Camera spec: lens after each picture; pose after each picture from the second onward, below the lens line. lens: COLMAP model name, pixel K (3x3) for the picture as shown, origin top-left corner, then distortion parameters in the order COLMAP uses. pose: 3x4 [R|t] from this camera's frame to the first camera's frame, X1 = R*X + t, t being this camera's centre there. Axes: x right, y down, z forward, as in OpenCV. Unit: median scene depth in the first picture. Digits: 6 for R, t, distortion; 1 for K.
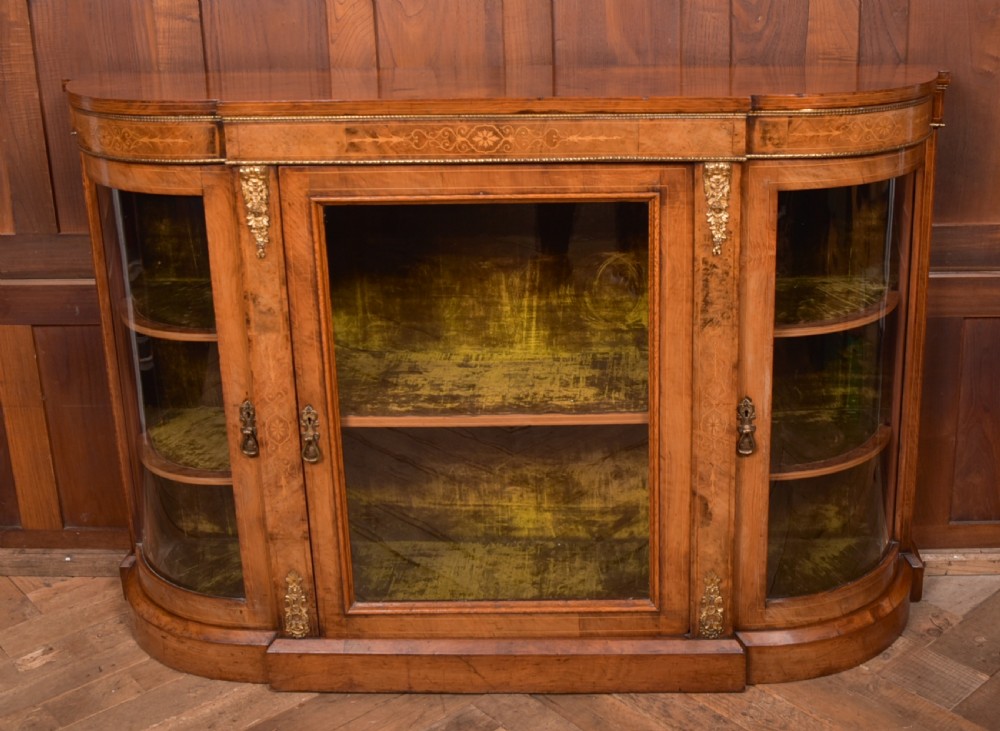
lens RADIAL K [[1283.1, 0, 622.7], [0, 1283.1, 253.6], [0, 0, 1]] dist [-0.118249, 0.108566]
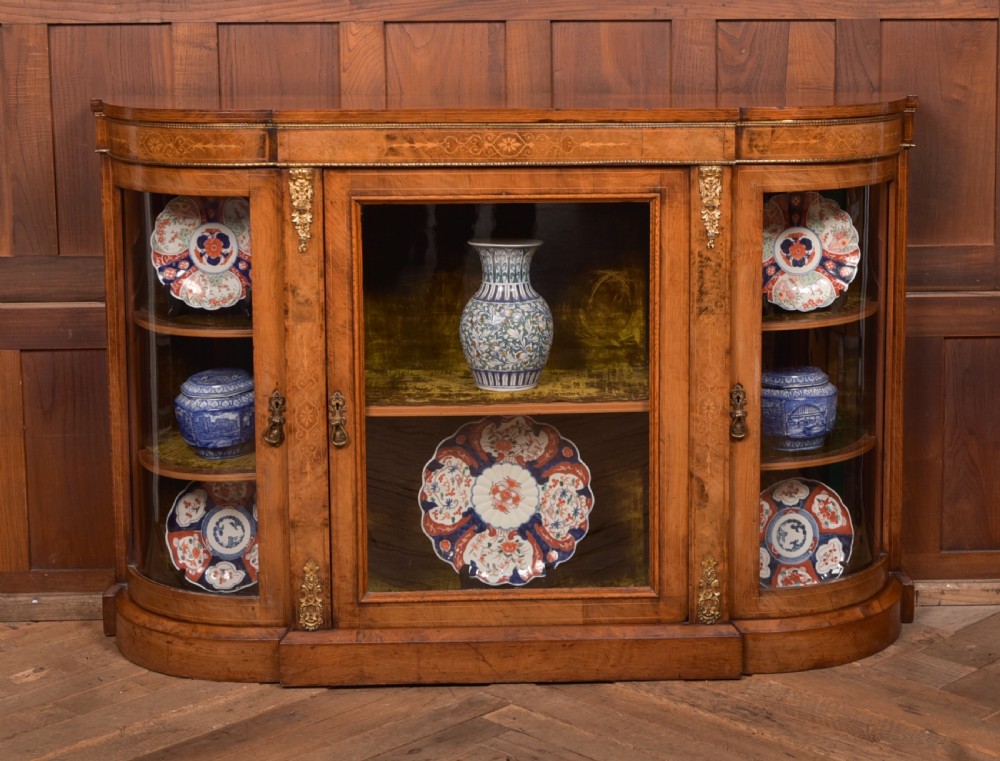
lens RADIAL K [[2036.8, 0, 600.6], [0, 2036.8, 217.4], [0, 0, 1]] dist [0.000656, 0.208031]
pose [[0.998859, 0.000027, 0.047747, -0.101235], [0.006816, 0.989678, -0.143144, 0.213064], [-0.047258, 0.143306, 0.988550, -0.718977]]
